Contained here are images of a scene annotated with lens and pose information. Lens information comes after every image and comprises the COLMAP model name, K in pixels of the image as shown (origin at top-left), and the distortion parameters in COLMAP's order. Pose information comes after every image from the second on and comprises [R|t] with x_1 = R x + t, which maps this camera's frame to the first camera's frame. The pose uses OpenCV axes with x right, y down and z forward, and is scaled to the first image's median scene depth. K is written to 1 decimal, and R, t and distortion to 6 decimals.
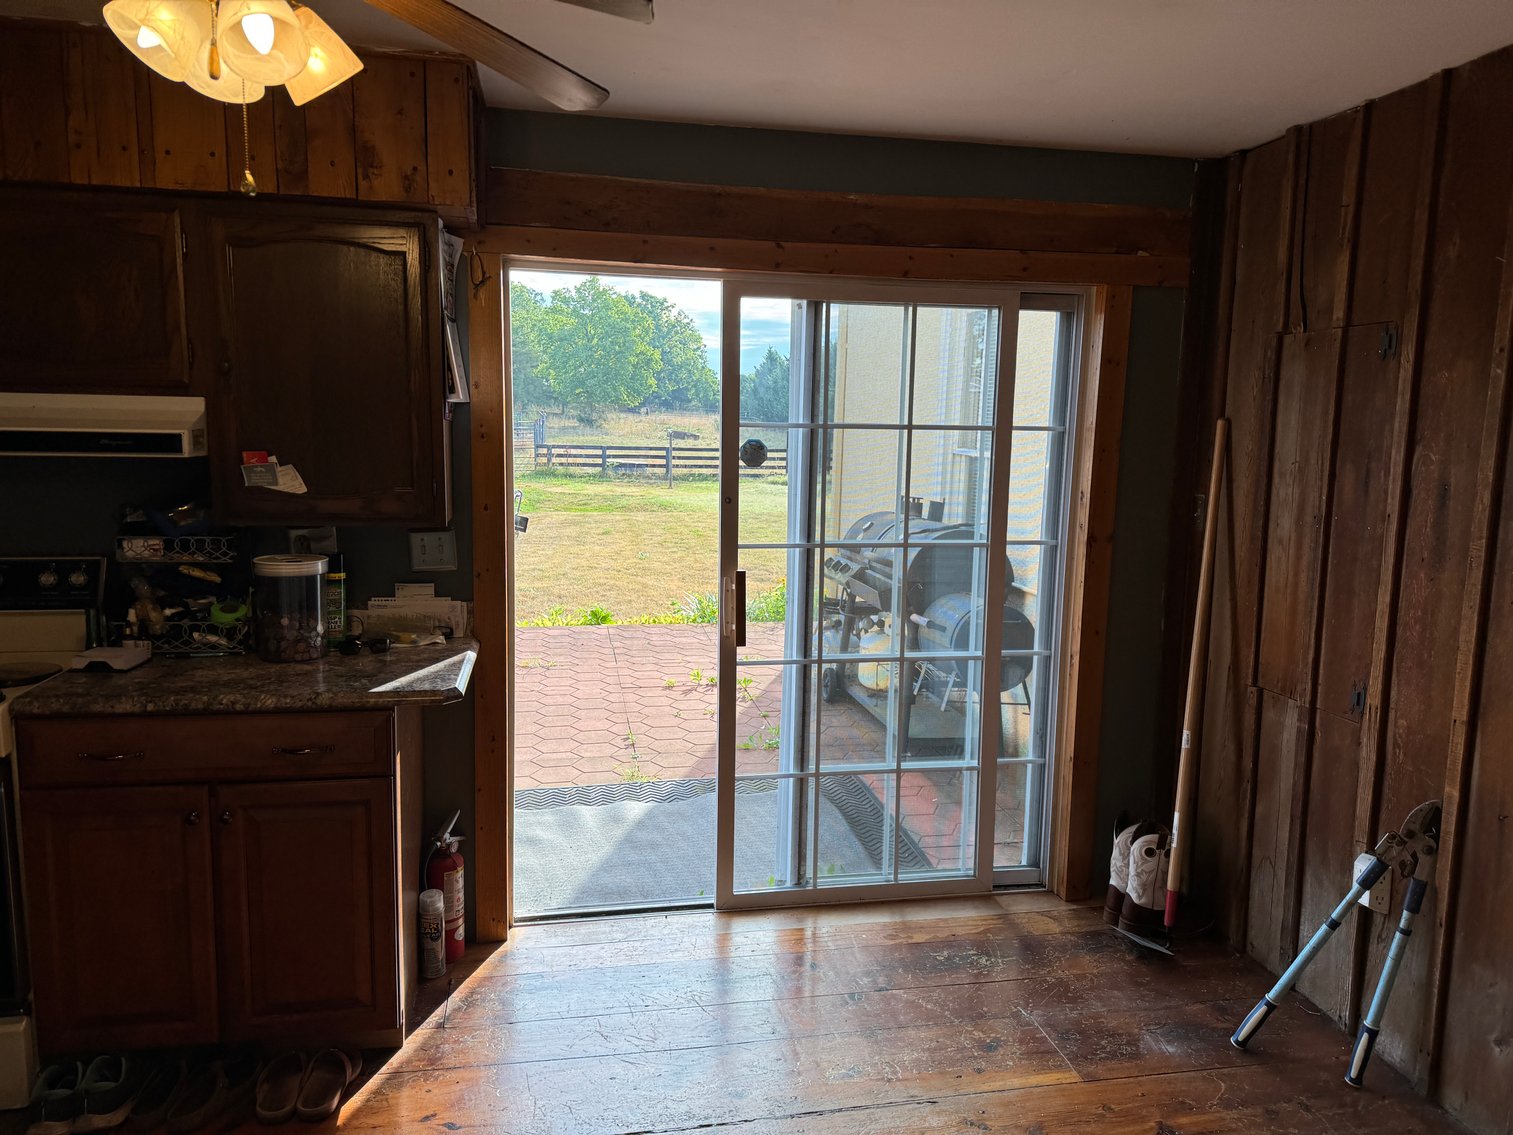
lens RADIAL K [[1072.1, 0, 758.2], [0, 1072.1, 563.0], [0, 0, 1]] dist [0.007210, 0.003095]
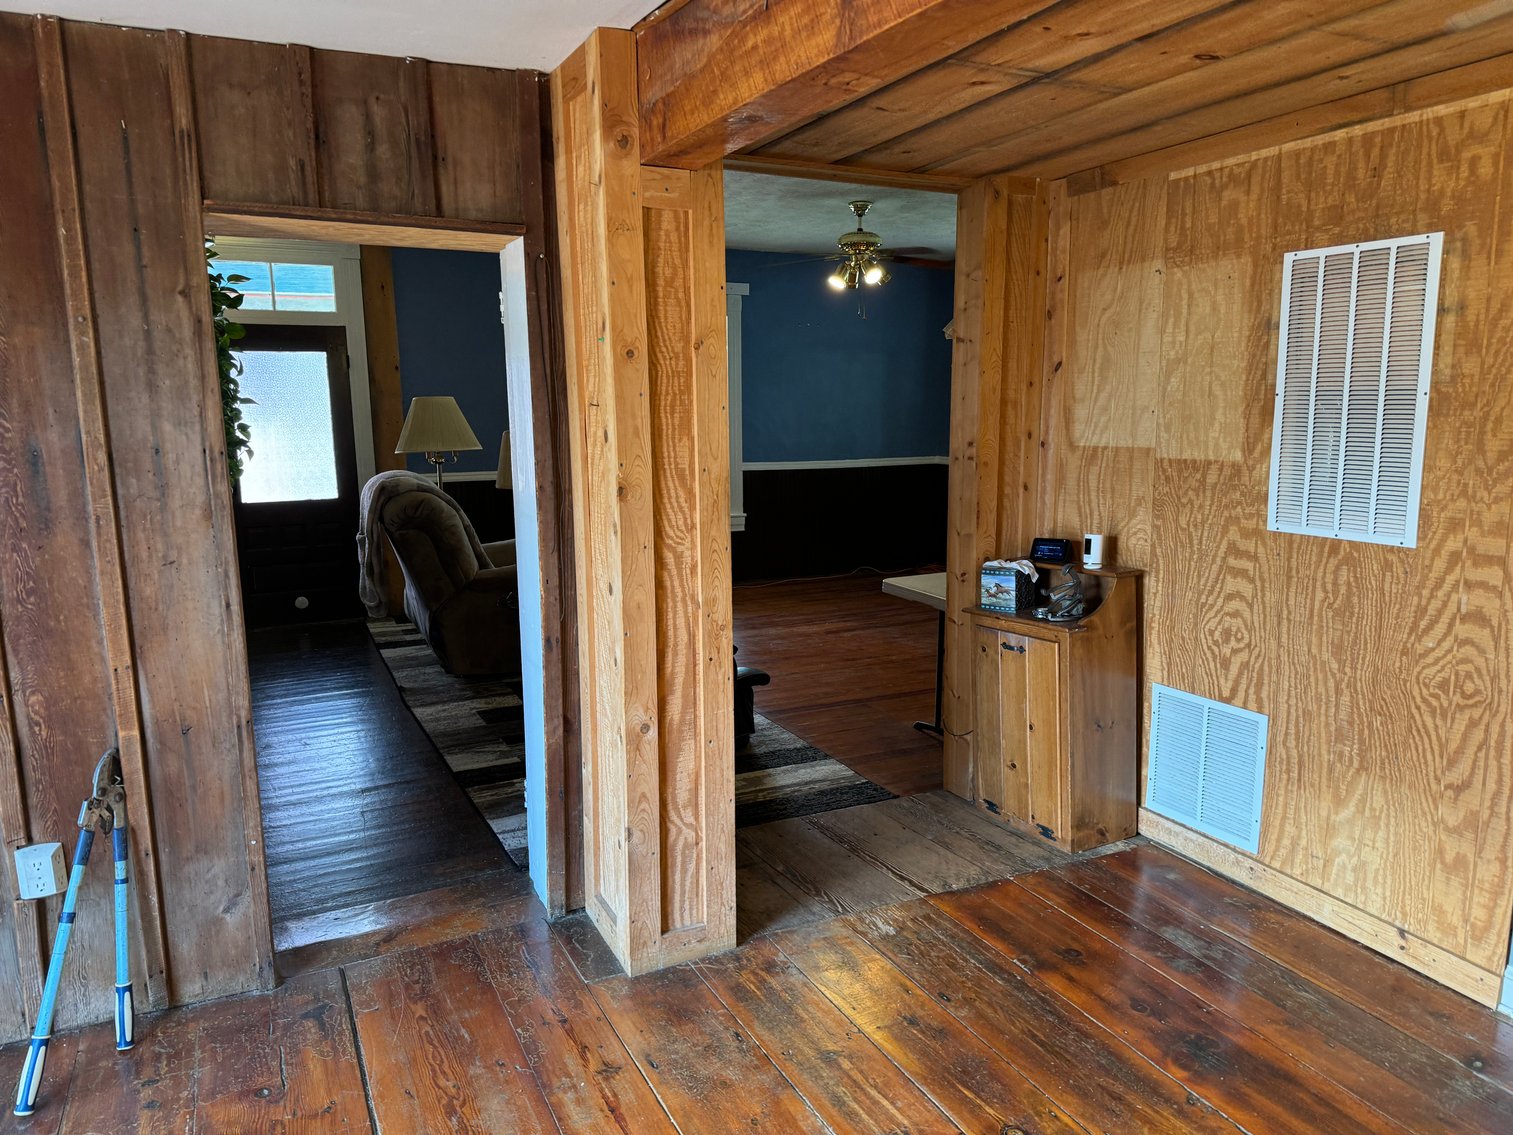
lens RADIAL K [[1072.1, 0, 756.8], [0, 1072.1, 571.0], [0, 0, 1]] dist [0.007210, 0.003095]
pose [[-0.282479, -0.169846, 0.944117, -0.515537], [0.121995, 0.969849, 0.210976, -0.094894], [-0.951484, 0.174773, -0.253242, 0.645185]]
